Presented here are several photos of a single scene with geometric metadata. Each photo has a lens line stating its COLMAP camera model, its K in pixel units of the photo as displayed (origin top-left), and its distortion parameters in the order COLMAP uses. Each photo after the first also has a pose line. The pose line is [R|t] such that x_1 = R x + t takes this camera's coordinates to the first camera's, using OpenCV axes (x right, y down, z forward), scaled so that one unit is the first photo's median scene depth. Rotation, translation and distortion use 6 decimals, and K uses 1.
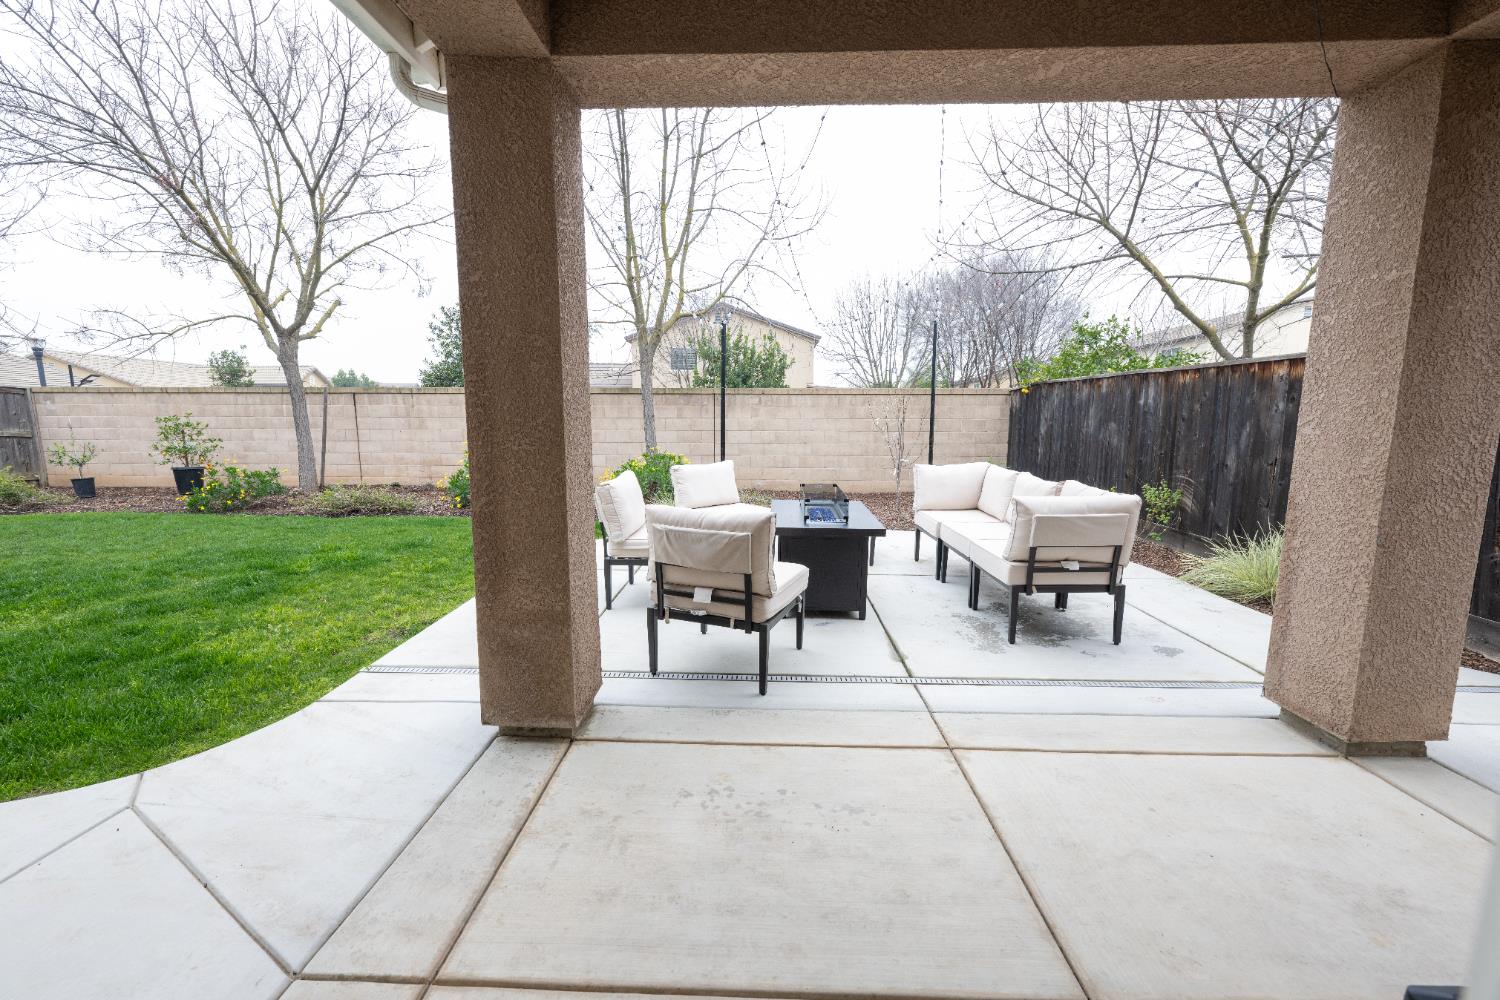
lens RADIAL K [[595.9, 0, 764.2], [0, 595.9, 496.7], [0, 0, 1]] dist [-0.001058, -0.000057]
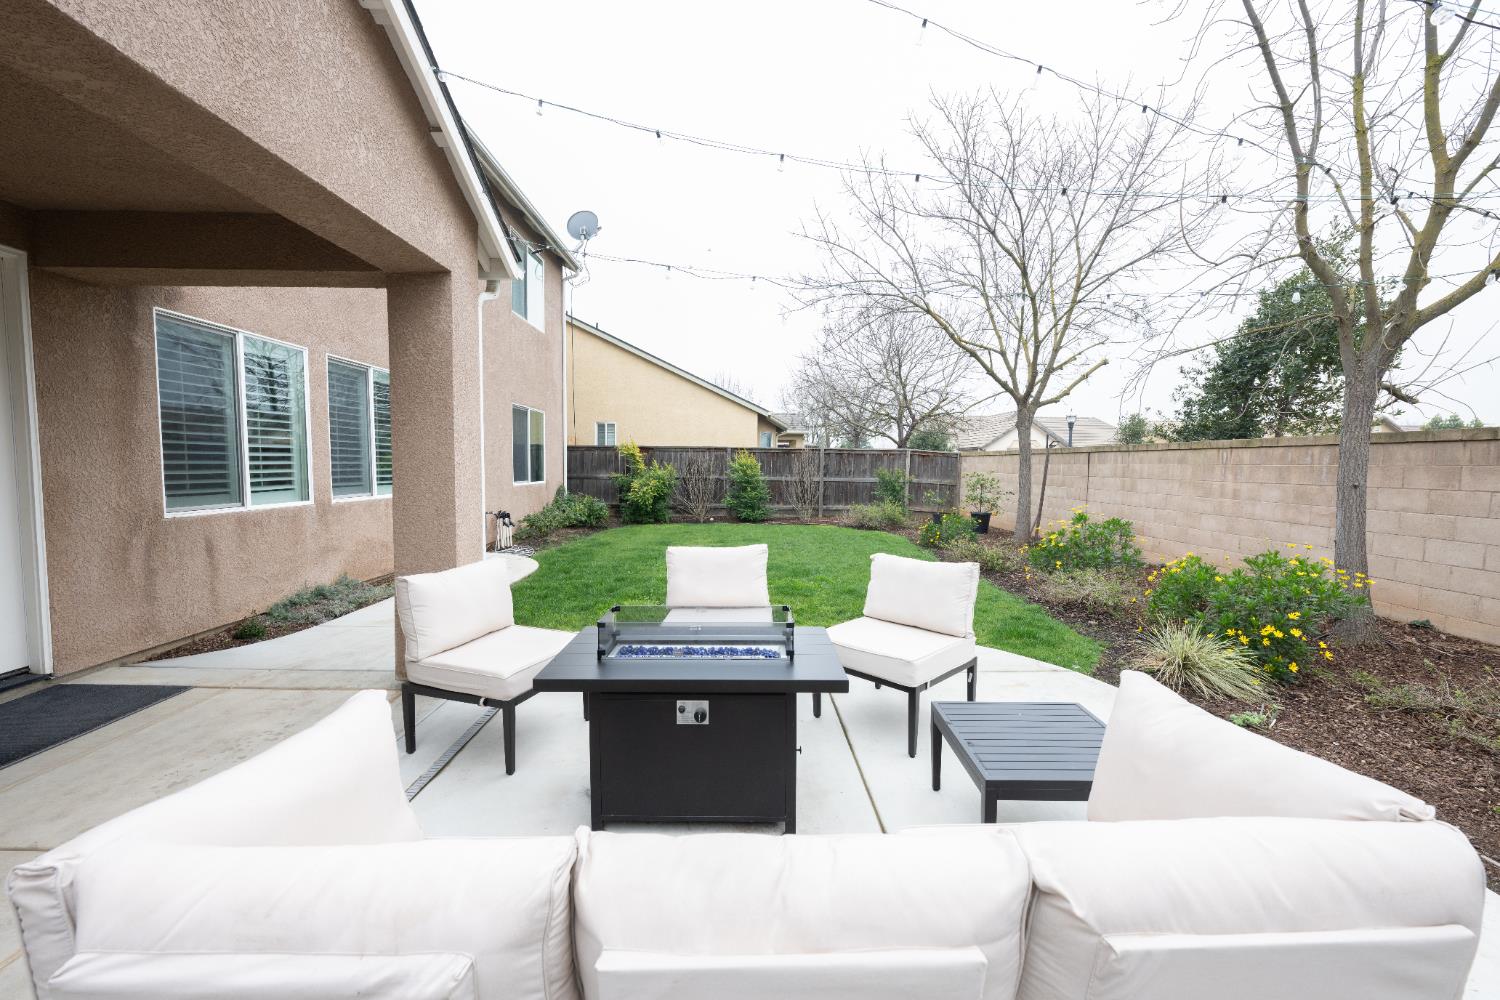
lens RADIAL K [[598.6, 0, 745.2], [0, 598.6, 498.8], [0, 0, 1]] dist [-0.000534, -0.000033]
pose [[0.032055, 0.052665, -0.998098, 0.405390], [-0.141728, 0.988760, 0.047620, -0.091161], [0.989386, 0.139932, 0.039159, 0.580547]]
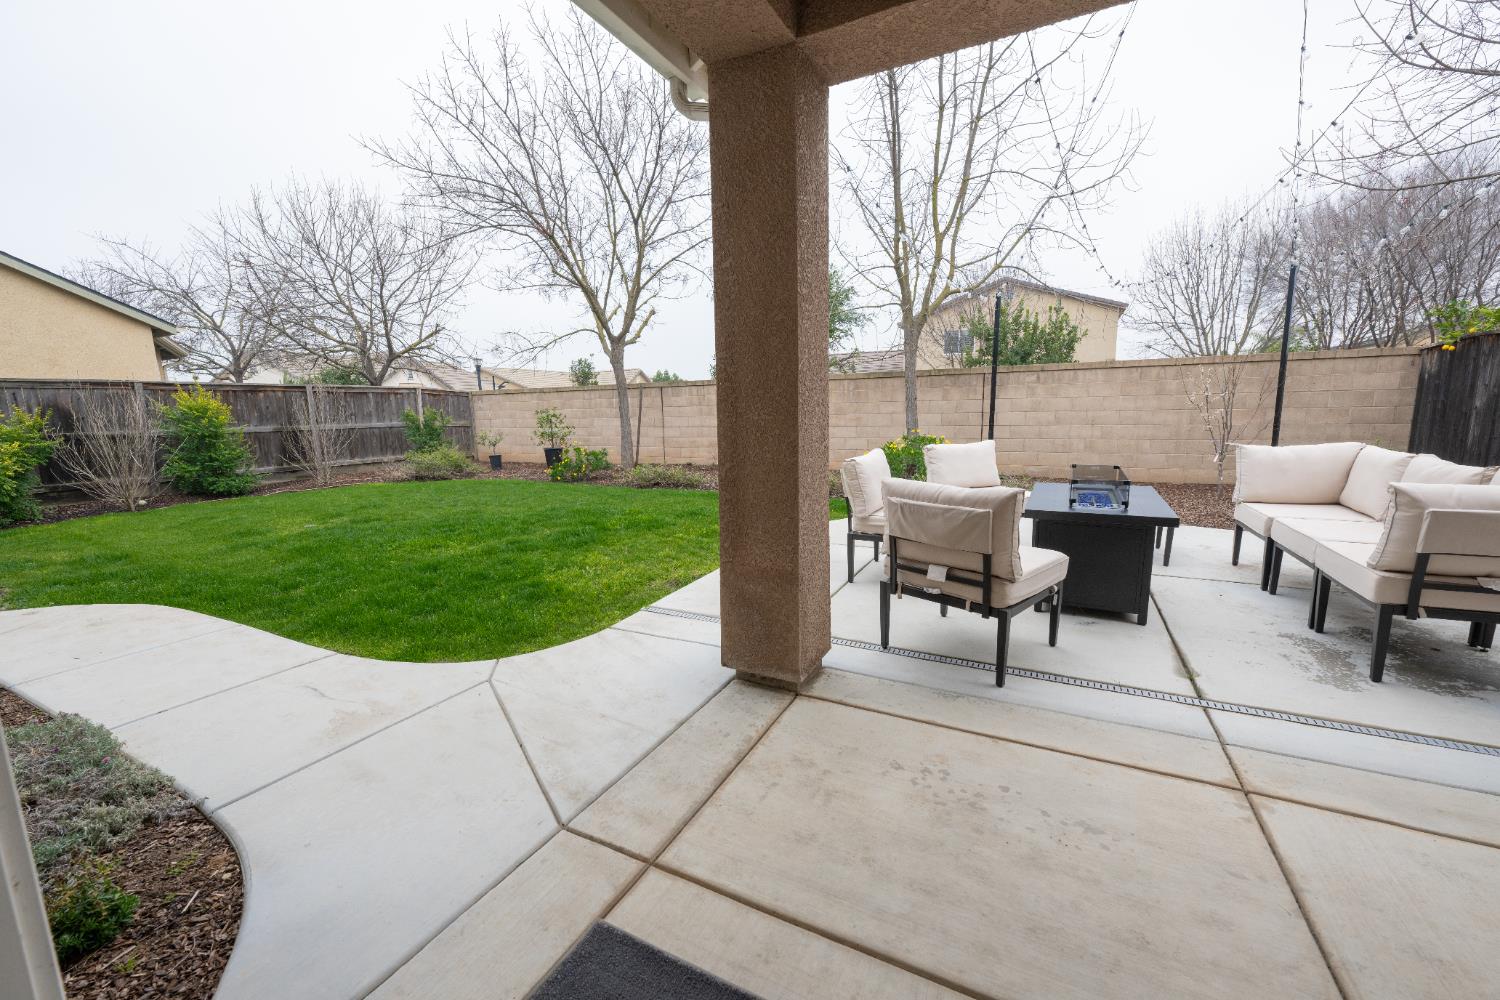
lens RADIAL K [[595.9, 0, 764.2], [0, 595.9, 496.7], [0, 0, 1]] dist [-0.001058, -0.000057]
pose [[0.904066, 0.036569, -0.425827, 0.020089], [-0.027209, 0.999236, 0.028045, 0.009835], [0.426527, -0.013769, 0.904370, 0.007809]]
